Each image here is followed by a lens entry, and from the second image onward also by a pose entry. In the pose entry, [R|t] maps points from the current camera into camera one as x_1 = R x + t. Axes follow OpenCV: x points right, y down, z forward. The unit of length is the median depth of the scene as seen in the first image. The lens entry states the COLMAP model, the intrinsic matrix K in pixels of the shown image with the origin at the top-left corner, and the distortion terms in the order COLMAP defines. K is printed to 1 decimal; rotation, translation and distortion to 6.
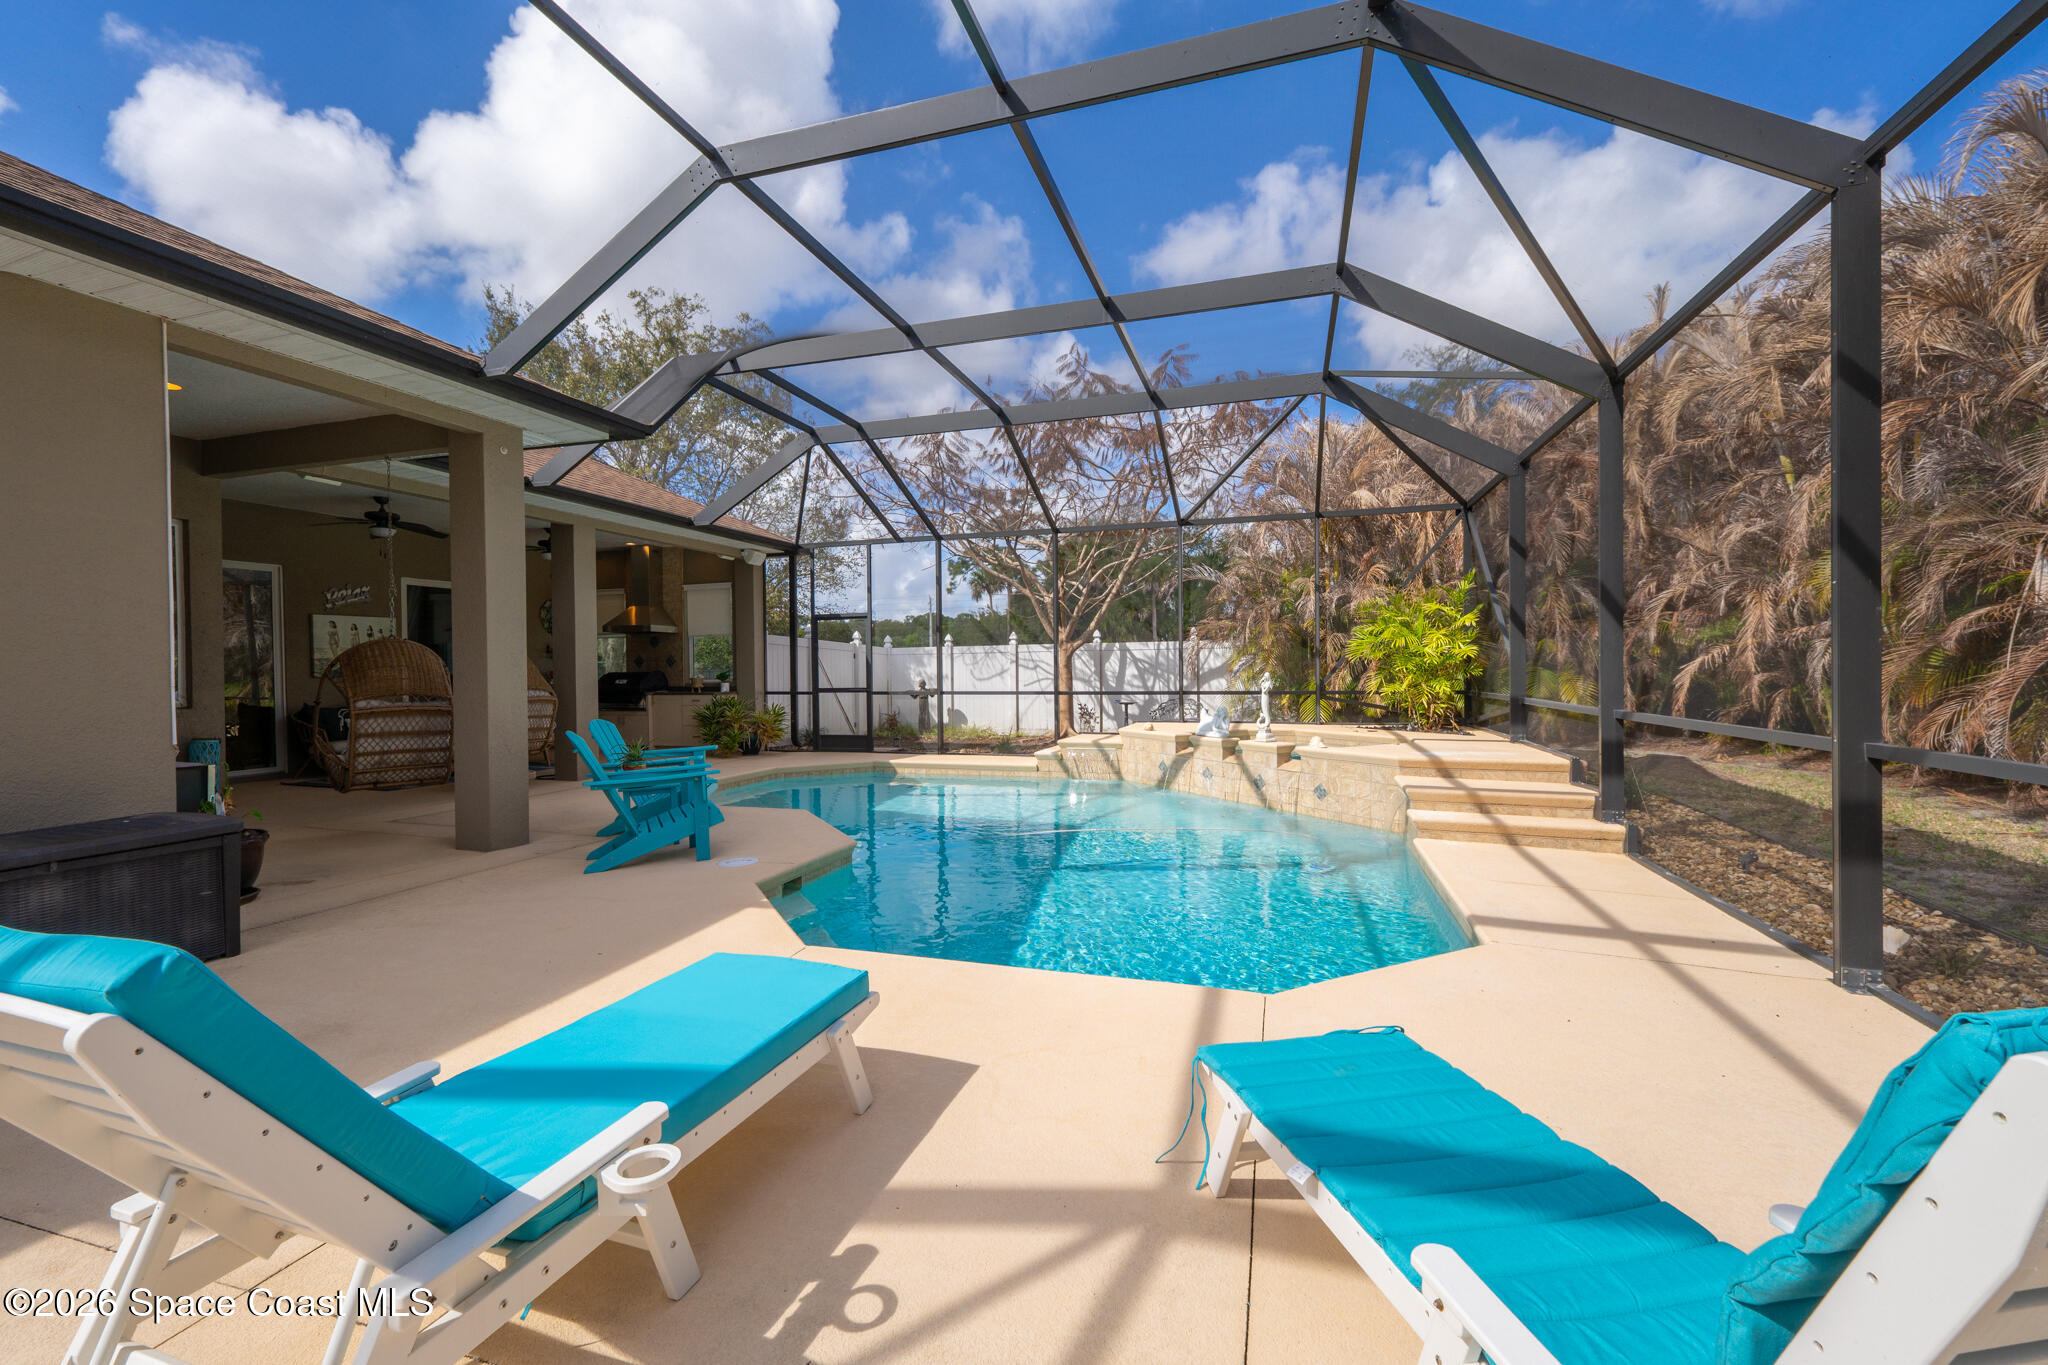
lens RADIAL K [[853.4, 0, 1020.7], [0, 853.4, 674.4], [0, 0, 1]] dist [-0.002858, 0.000004]
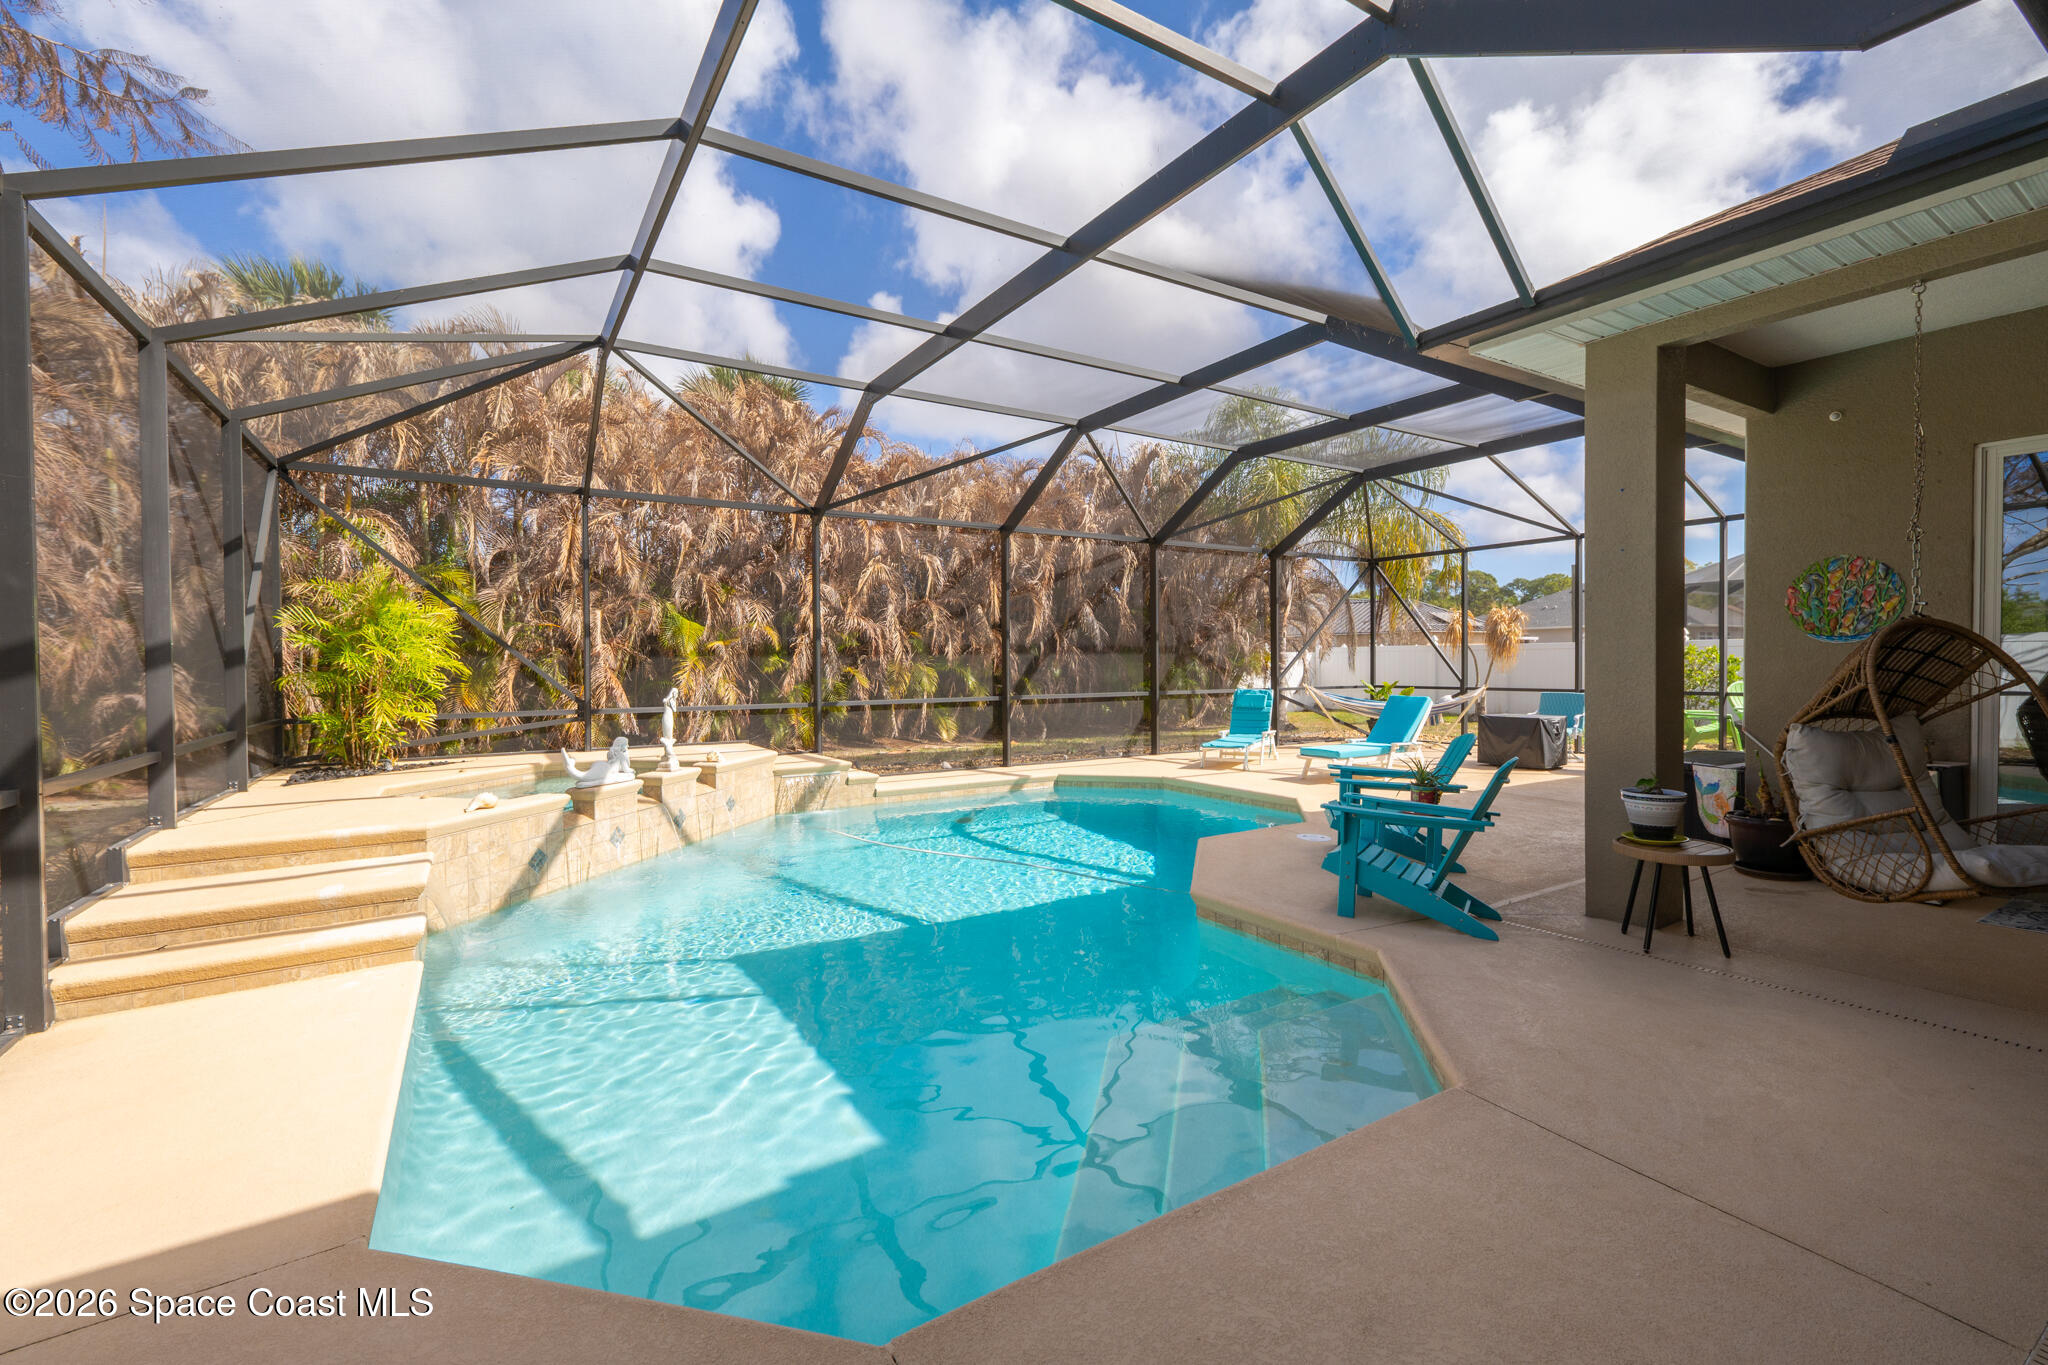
lens RADIAL K [[862.4, 0, 1014.9], [0, 862.4, 677.9], [0, 0, 1]] dist [0.002741, 0.000383]
pose [[-0.757210, 0.005329, 0.653149, -0.454433], [0.020067, 0.999684, 0.015108, -0.016444], [-0.652863, 0.024547, -0.757078, 1.219656]]
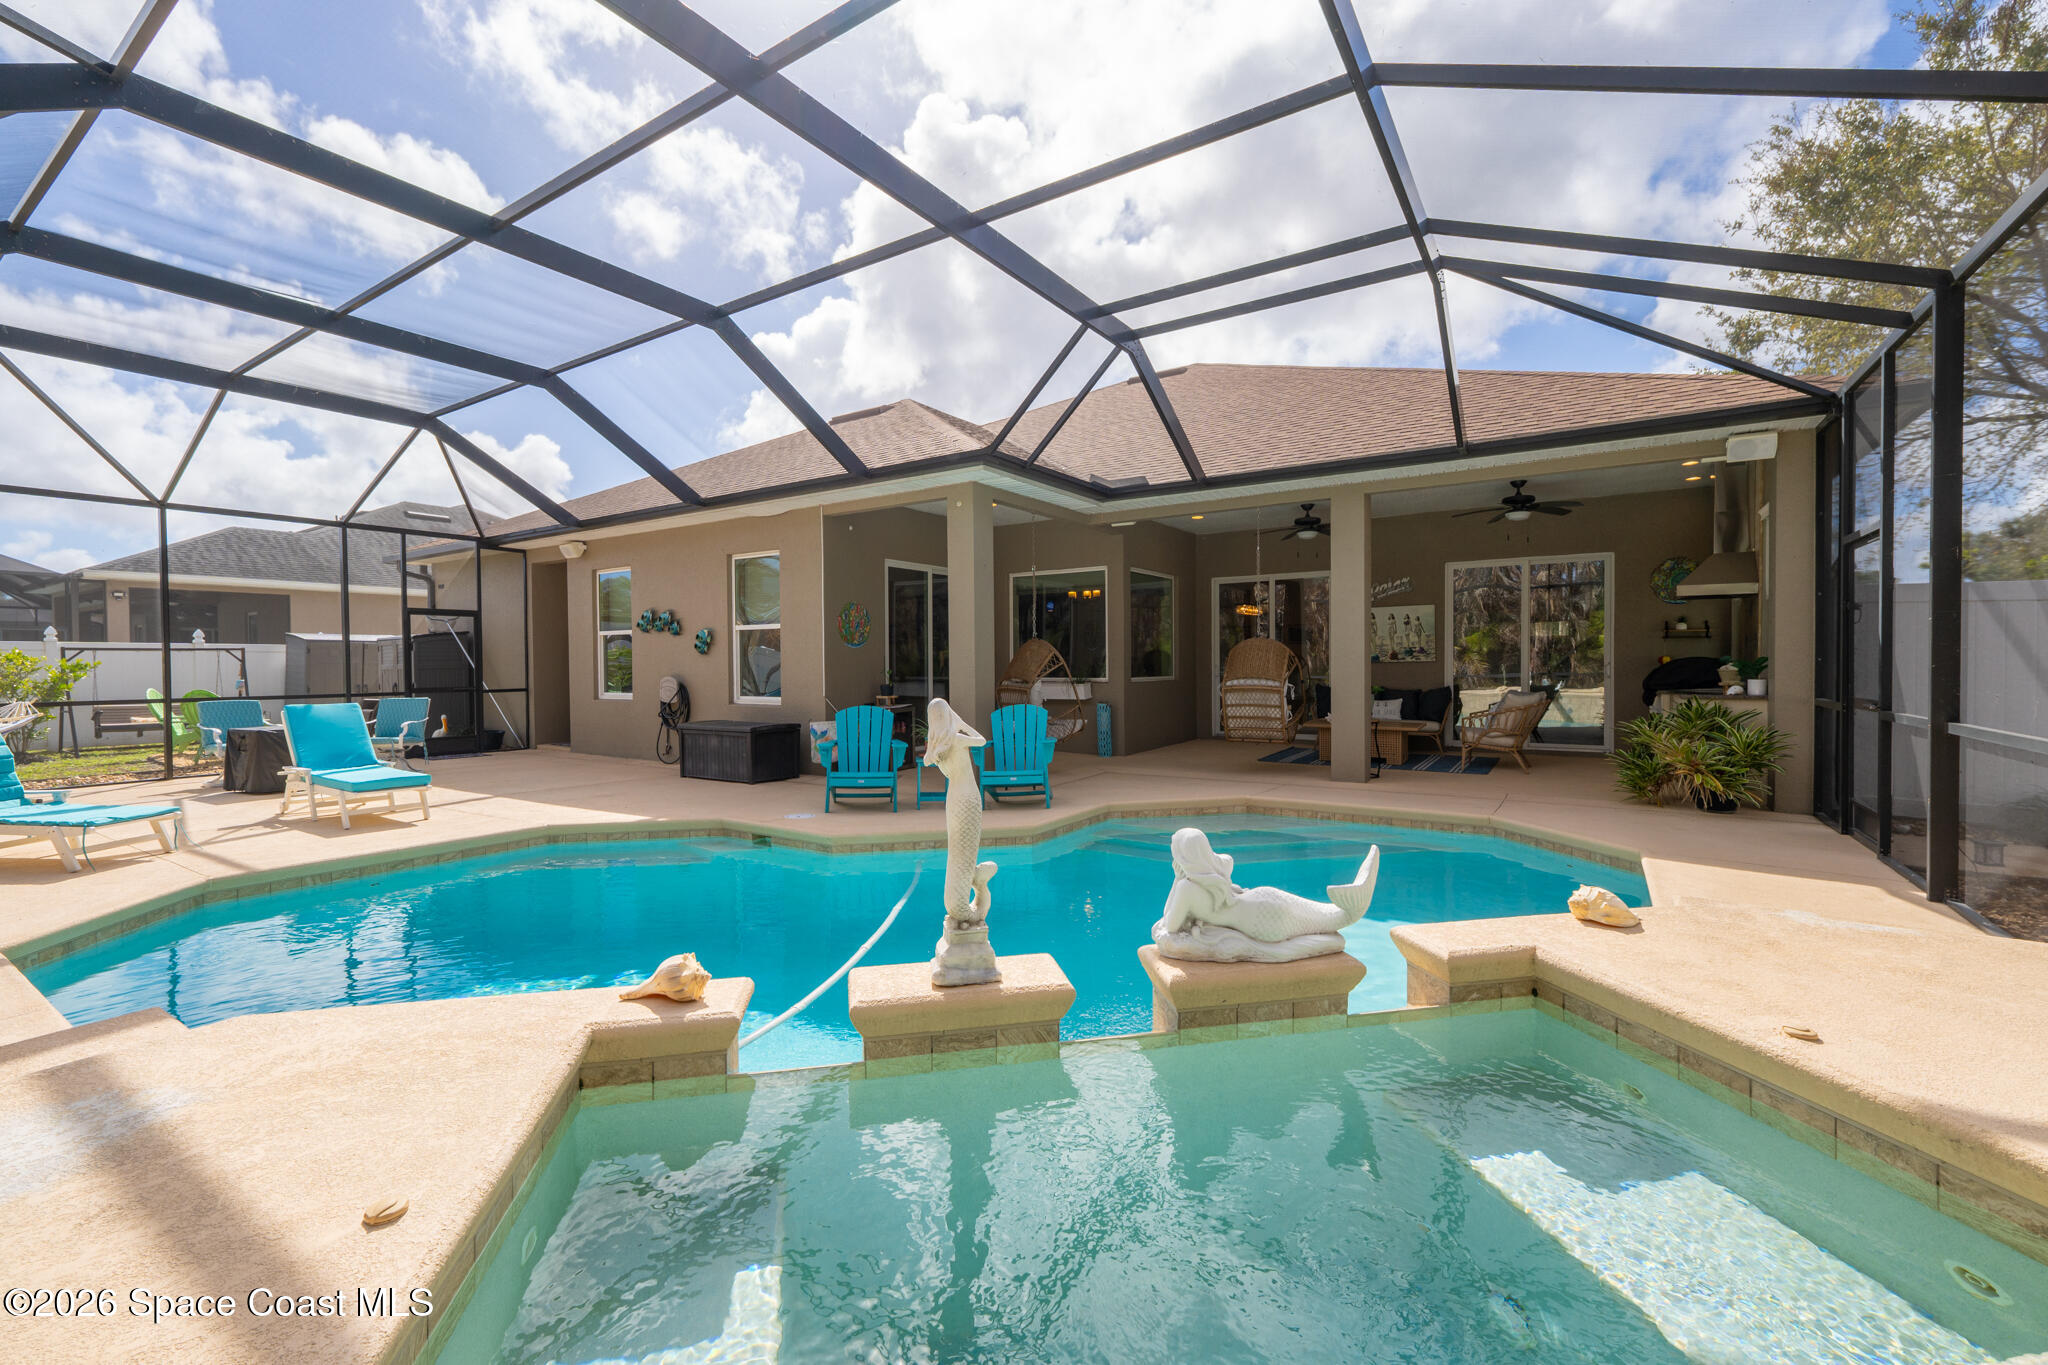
lens RADIAL K [[862.4, 0, 1014.9], [0, 862.4, 677.9], [0, 0, 1]] dist [0.002741, 0.000383]
pose [[-0.280330, 0.028394, -0.959483, 0.455588], [0.004295, 0.999589, 0.028326, -0.011821], [0.959894, 0.003820, -0.280337, 0.937034]]
